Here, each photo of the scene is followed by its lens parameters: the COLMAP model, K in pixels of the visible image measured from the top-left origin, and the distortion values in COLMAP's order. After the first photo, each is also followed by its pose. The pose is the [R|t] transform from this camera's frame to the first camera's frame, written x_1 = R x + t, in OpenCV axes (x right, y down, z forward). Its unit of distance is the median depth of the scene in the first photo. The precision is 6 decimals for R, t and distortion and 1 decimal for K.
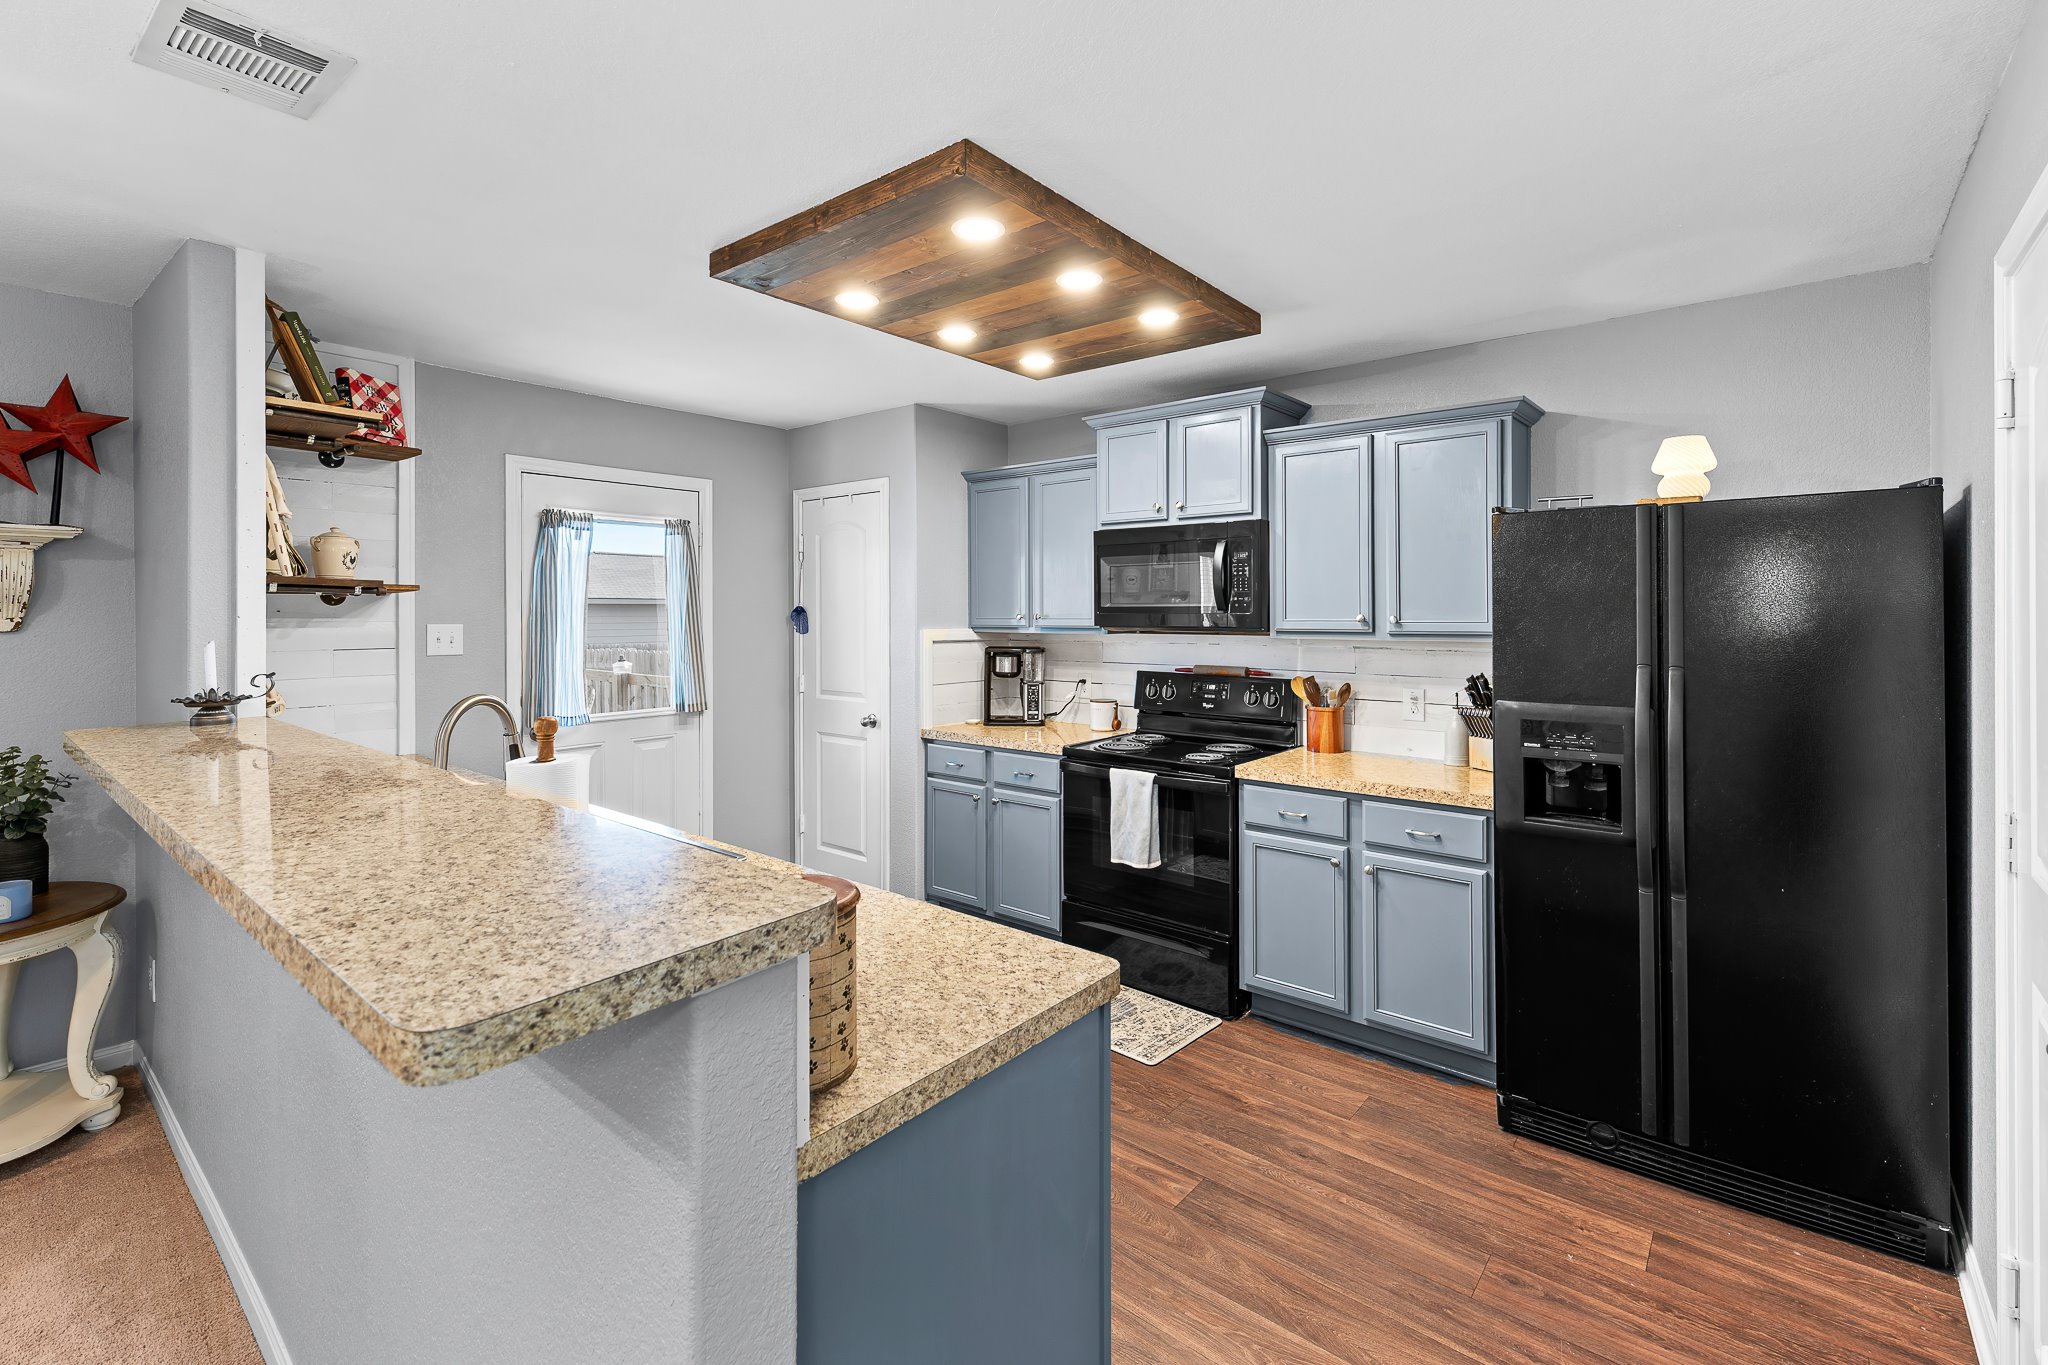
lens RADIAL K [[889.1, 0, 1031.6], [0, 889.1, 613.9], [0, 0, 1]] dist [-0.001590, -0.000261]
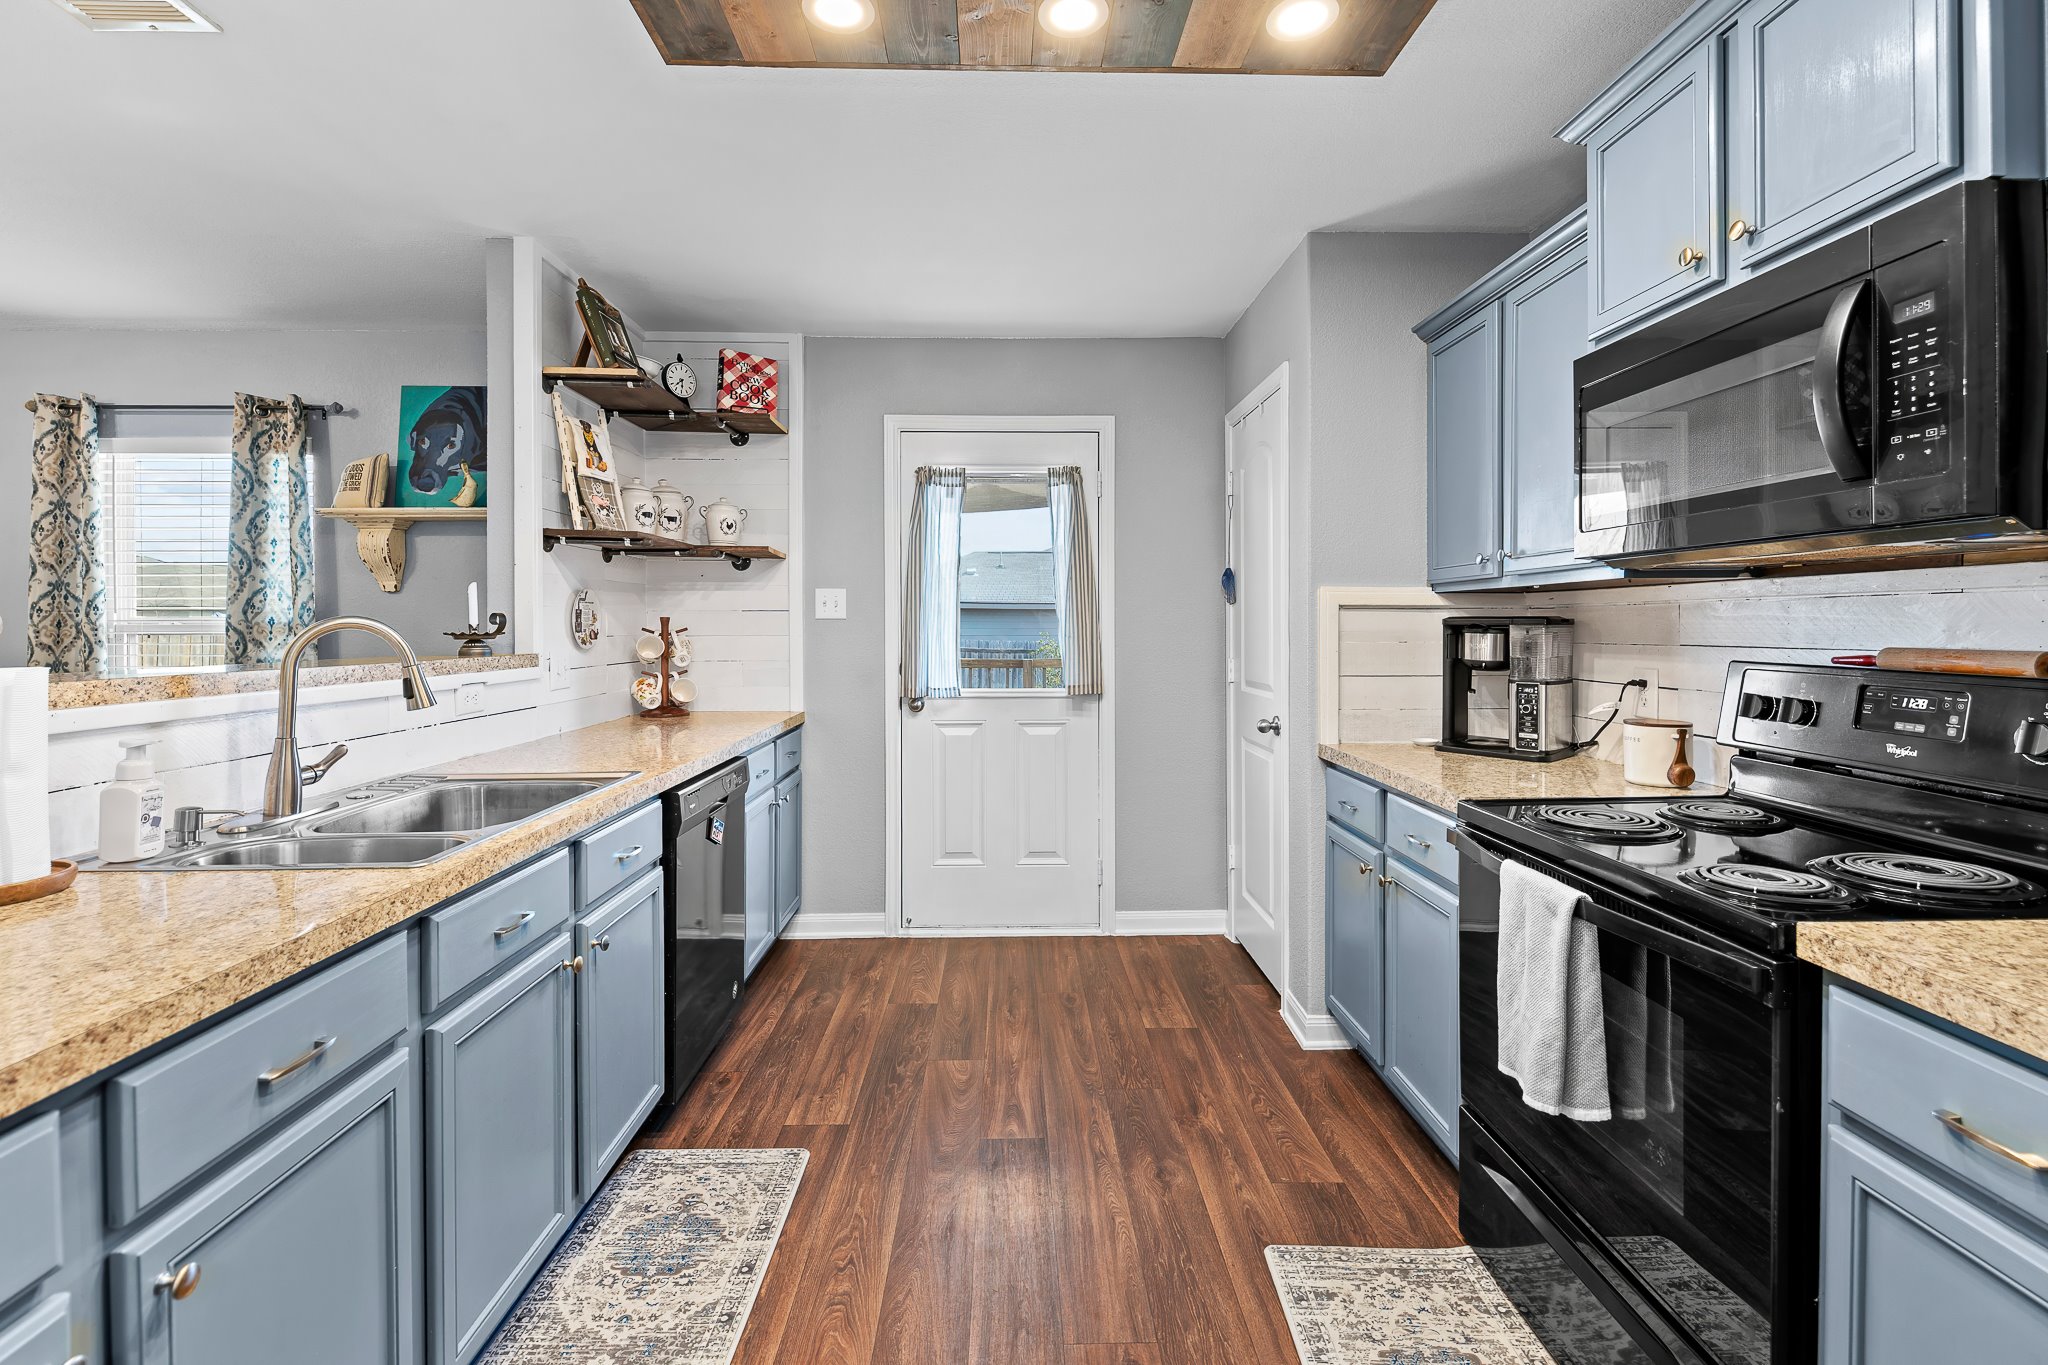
lens RADIAL K [[885.8, 0, 1023.8], [0, 885.8, 634.4], [0, 0, 1]] dist [-0.004970, -0.000275]
pose [[0.651723, 0.008428, -0.758411, 0.260800], [-0.001462, 0.999950, 0.009856, 0.054483], [0.758456, -0.005314, 0.651703, 0.510532]]
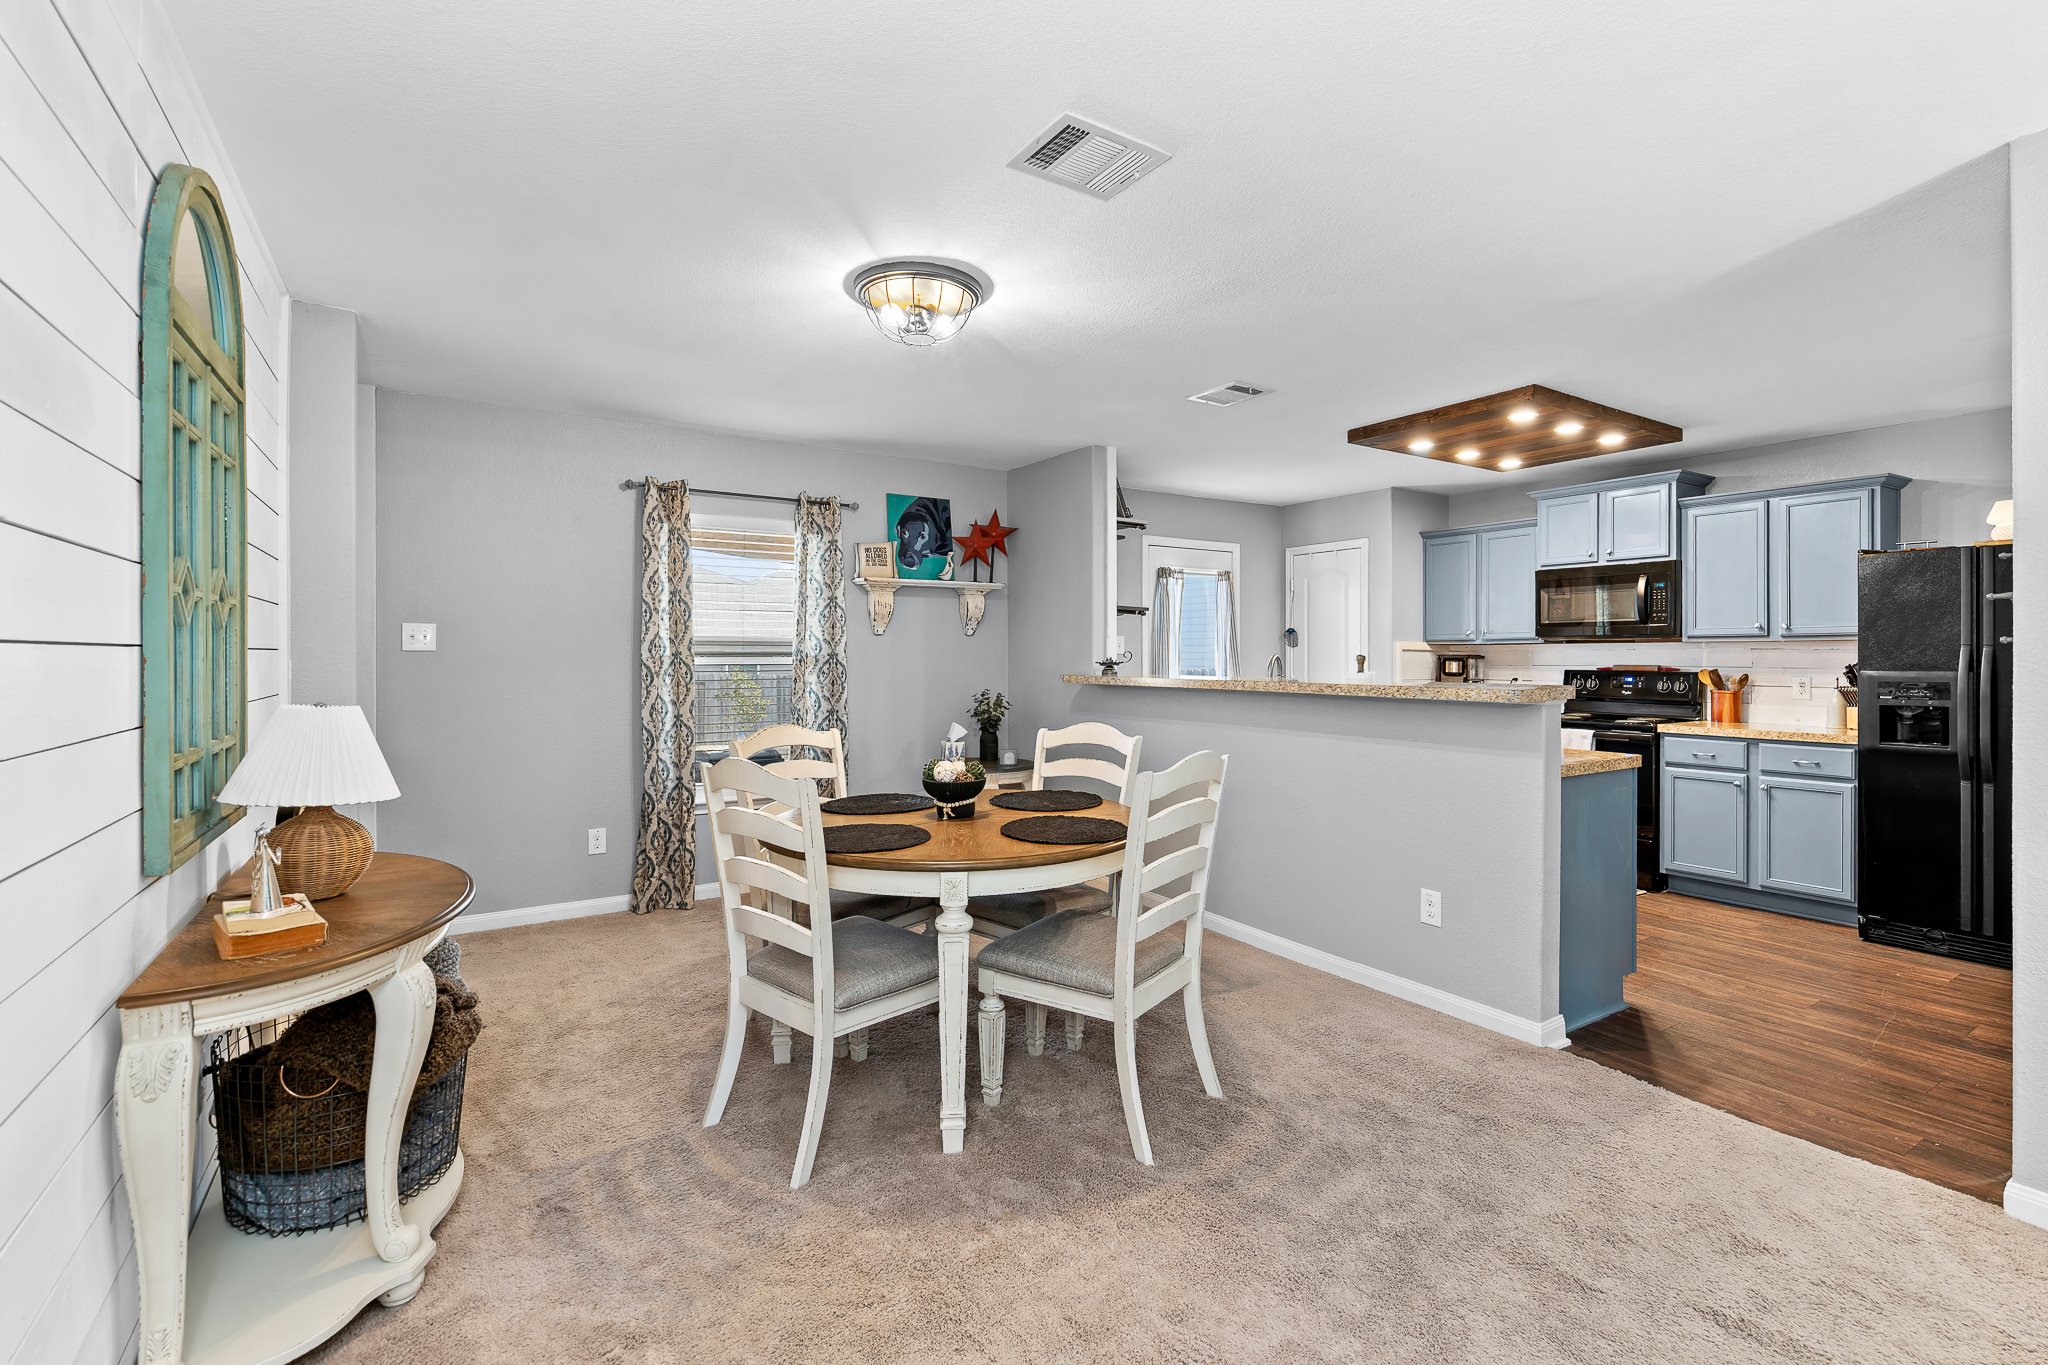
lens RADIAL K [[891.1, 0, 1025.0], [0, 891.1, 663.1], [0, 0, 1]] dist [-0.002446, -0.007809]
pose [[0.947230, 0.004059, -0.320530, -0.276063], [-0.002044, 0.999976, 0.006623, 0.053580], [0.320549, -0.005618, 0.947215, -0.696921]]
